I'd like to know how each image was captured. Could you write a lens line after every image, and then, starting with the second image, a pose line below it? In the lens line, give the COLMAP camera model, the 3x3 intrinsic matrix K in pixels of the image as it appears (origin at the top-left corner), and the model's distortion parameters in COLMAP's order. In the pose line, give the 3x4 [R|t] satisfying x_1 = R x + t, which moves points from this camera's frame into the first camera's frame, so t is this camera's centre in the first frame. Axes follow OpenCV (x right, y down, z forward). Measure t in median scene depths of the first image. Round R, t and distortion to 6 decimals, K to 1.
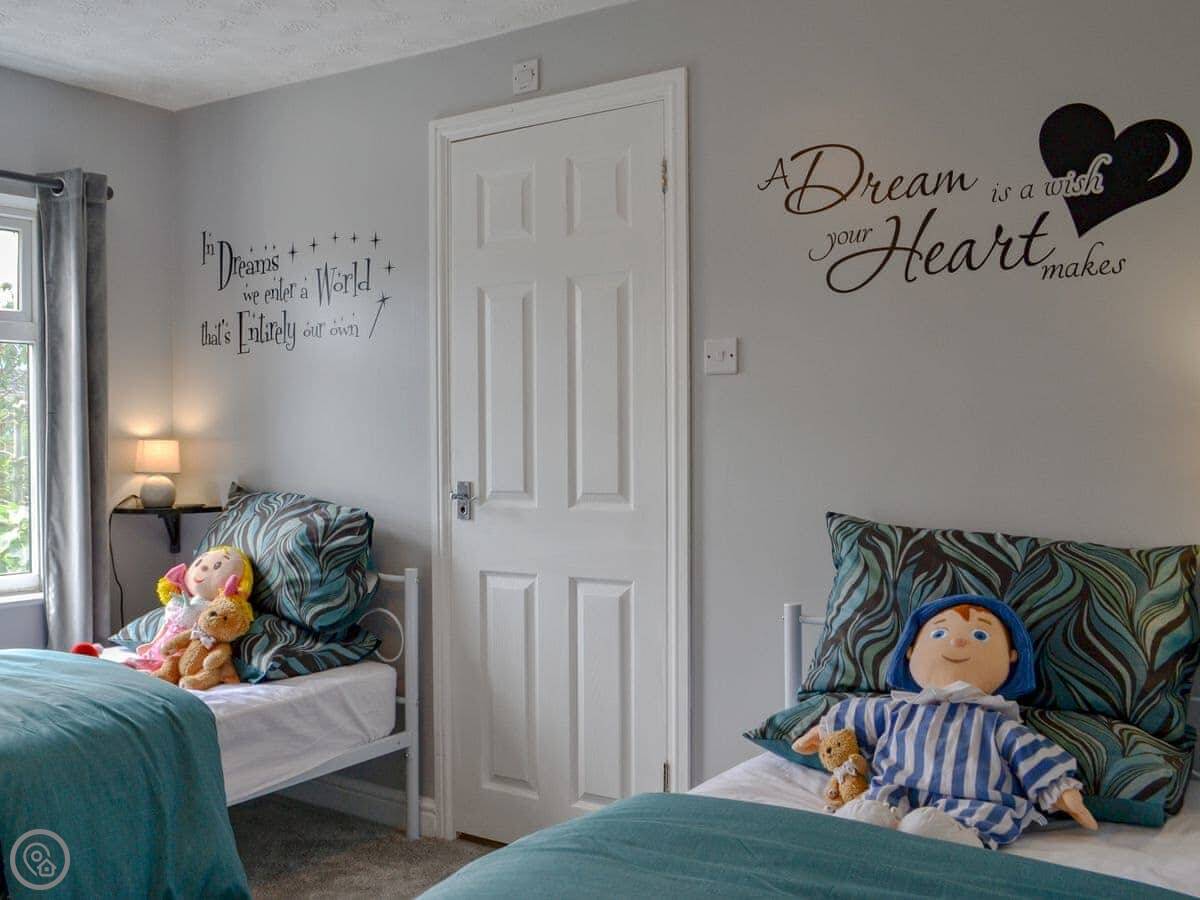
lens RADIAL K [[1188.5, 0, 602.9], [0, 1188.5, 450.1], [0, 0, 1]] dist [-0.089536, 0.000000]
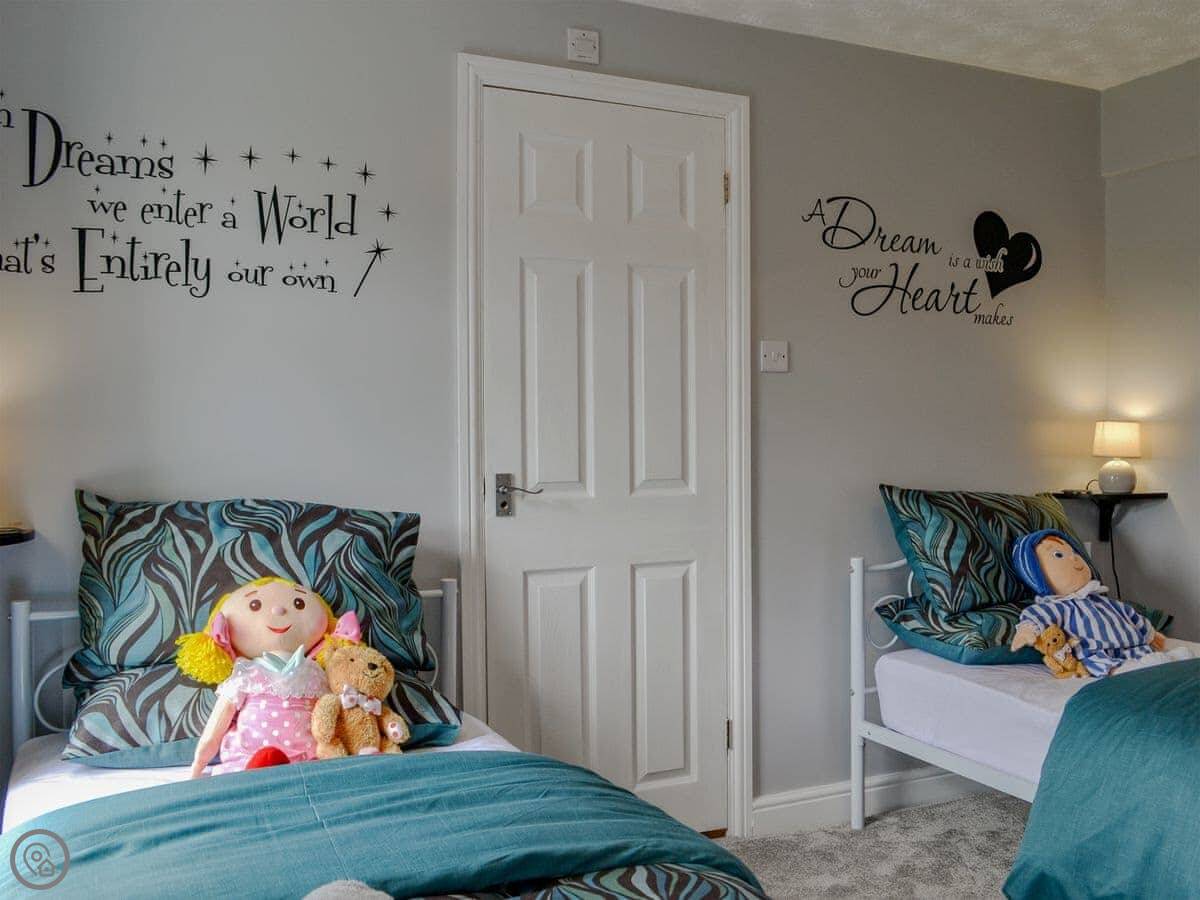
lens RADIAL K [[1188.5, 0, 603.2], [0, 1188.5, 451.3], [0, 0, 1]] dist [-0.089536, 0.000000]
pose [[0.471413, -0.011382, 0.881839, -1.036758], [0.003946, 0.999934, 0.010797, 0.000729], [-0.881904, -0.001610, 0.471426, 0.617124]]
